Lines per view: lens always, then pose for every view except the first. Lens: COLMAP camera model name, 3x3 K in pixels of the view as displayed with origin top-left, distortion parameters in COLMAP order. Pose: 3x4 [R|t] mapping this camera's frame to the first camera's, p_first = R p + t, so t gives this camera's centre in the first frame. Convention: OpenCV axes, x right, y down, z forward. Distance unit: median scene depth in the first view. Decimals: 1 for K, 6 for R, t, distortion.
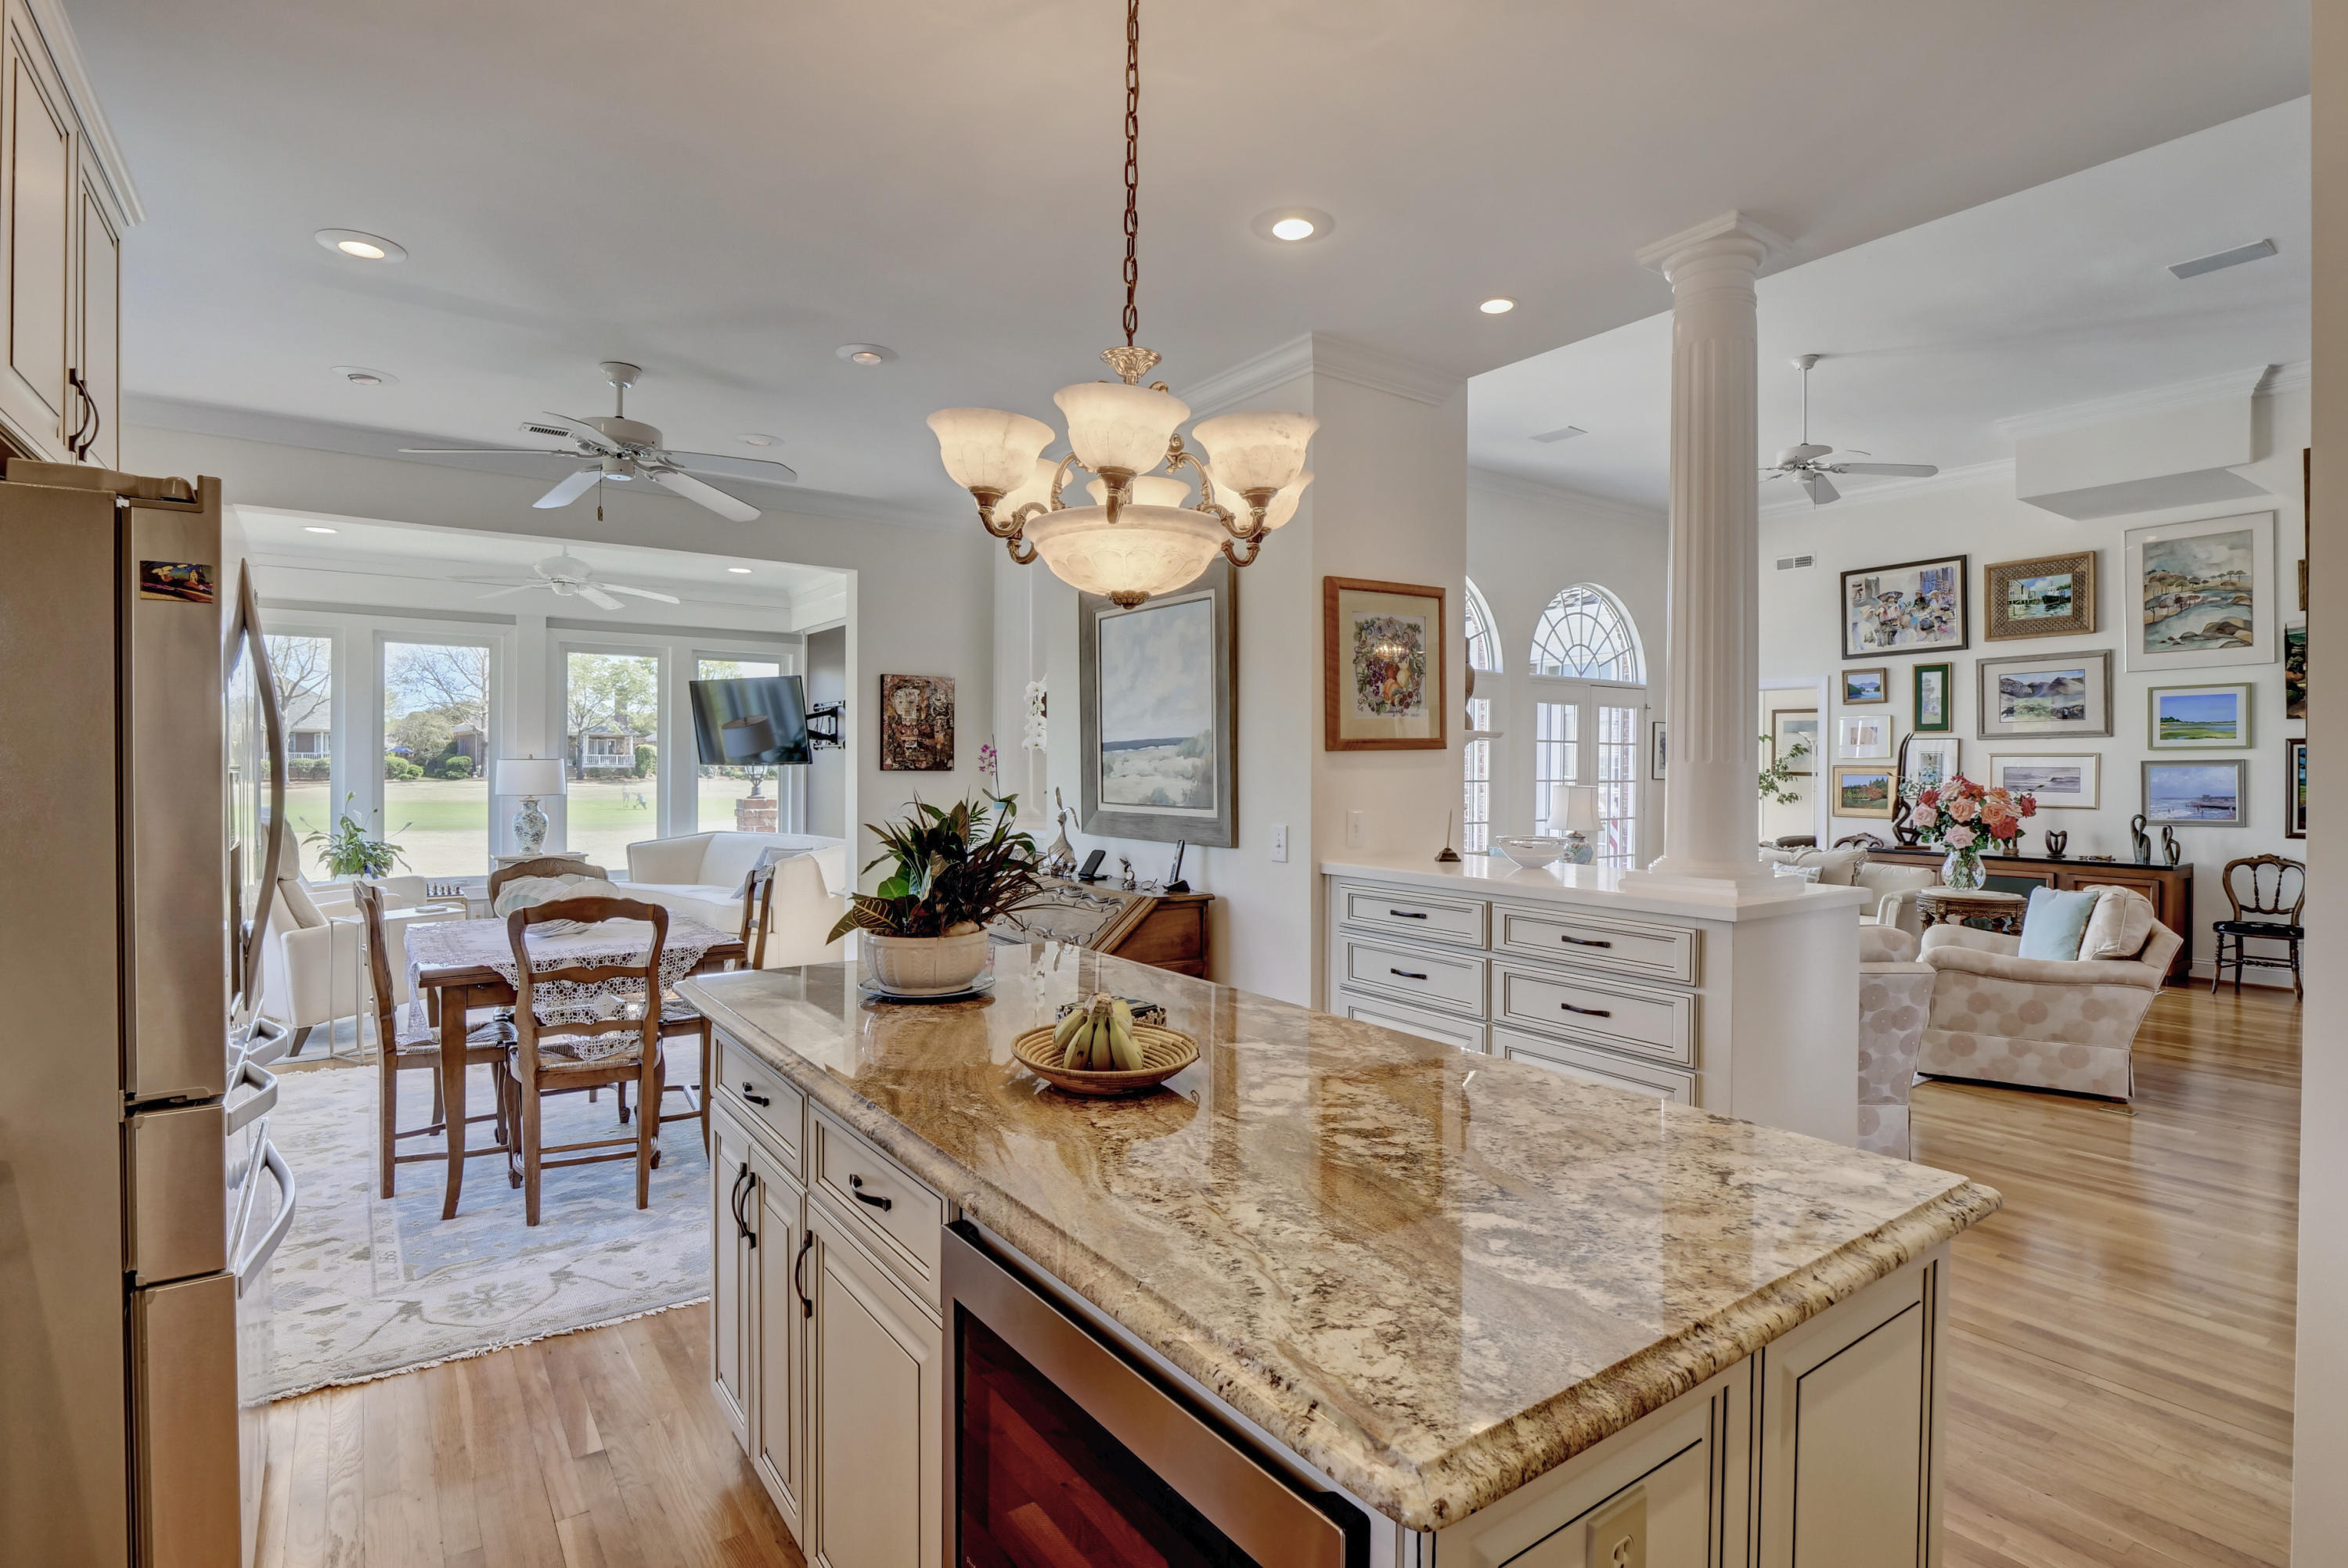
lens RADIAL K [[1140.5, 0, 1172.9], [0, 1140.5, 774.1], [0, 0, 1]] dist [-0.012991, -0.002588]
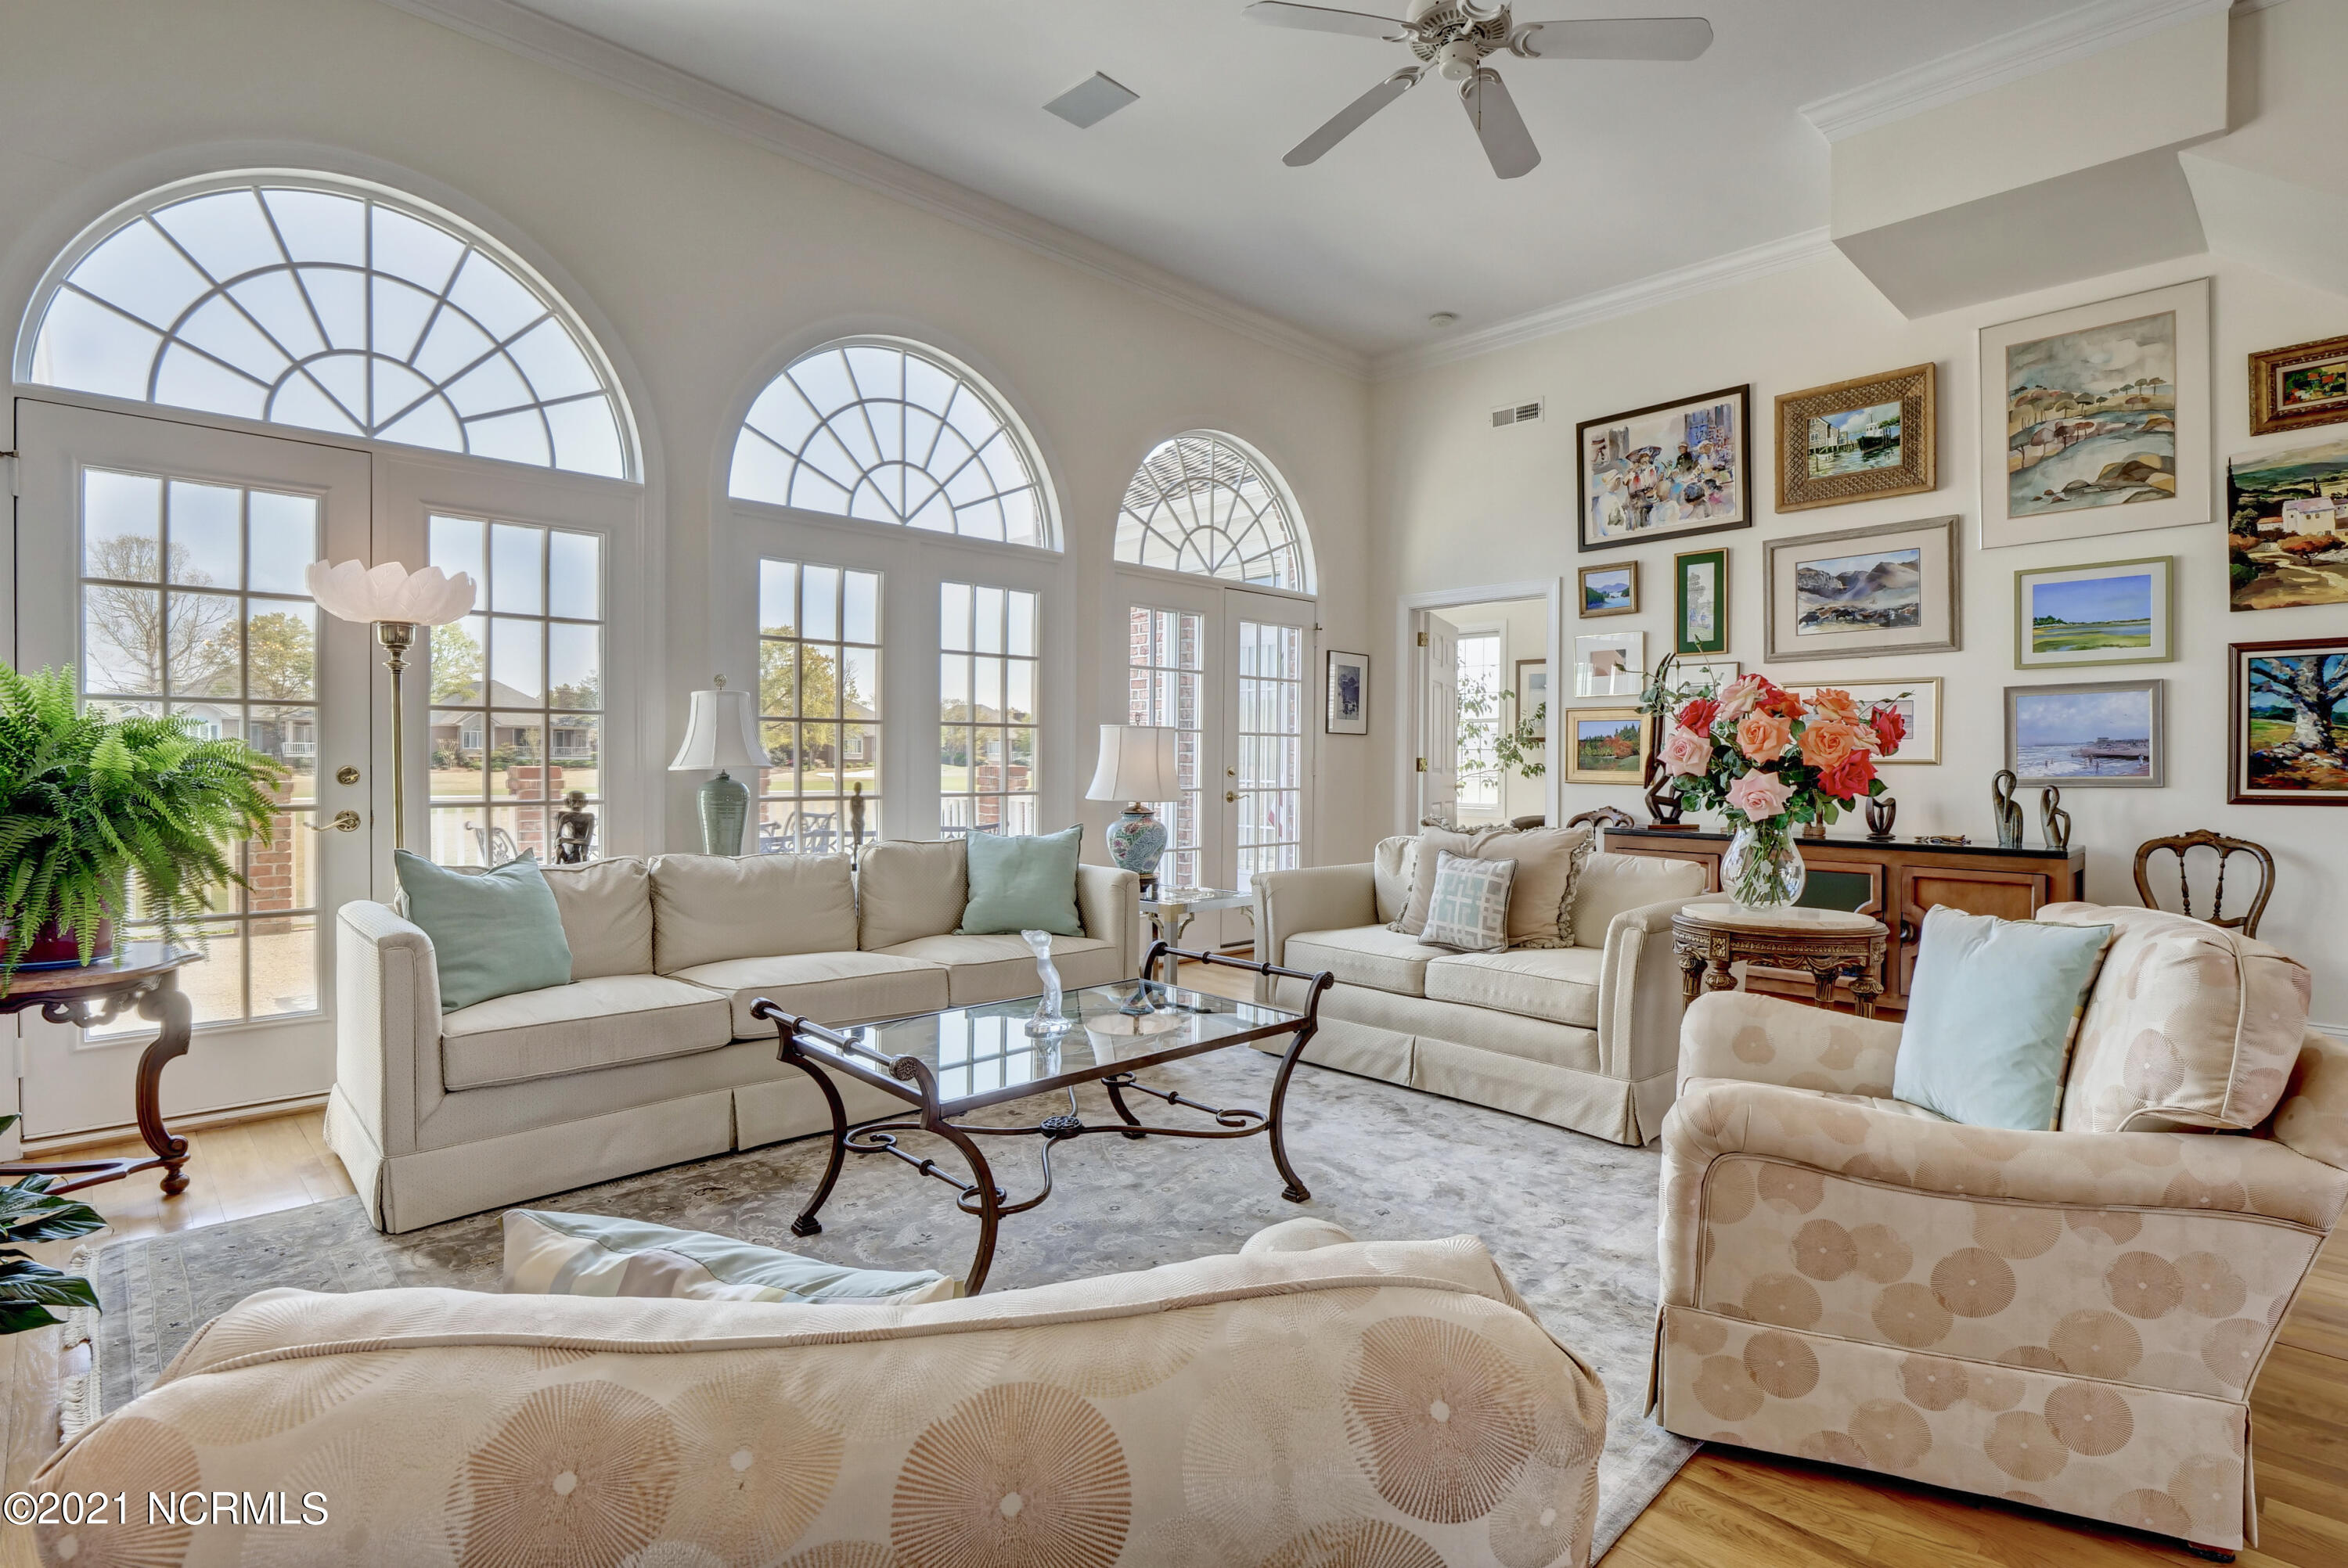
lens RADIAL K [[1140.5, 0, 1169.3], [0, 1140.5, 770.1], [0, 0, 1]] dist [-0.012991, -0.002588]
pose [[0.988245, -0.001416, 0.152870, 0.299191], [0.001035, 0.999996, 0.002569, 0.033849], [-0.152873, -0.002381, 0.988243, 0.447801]]
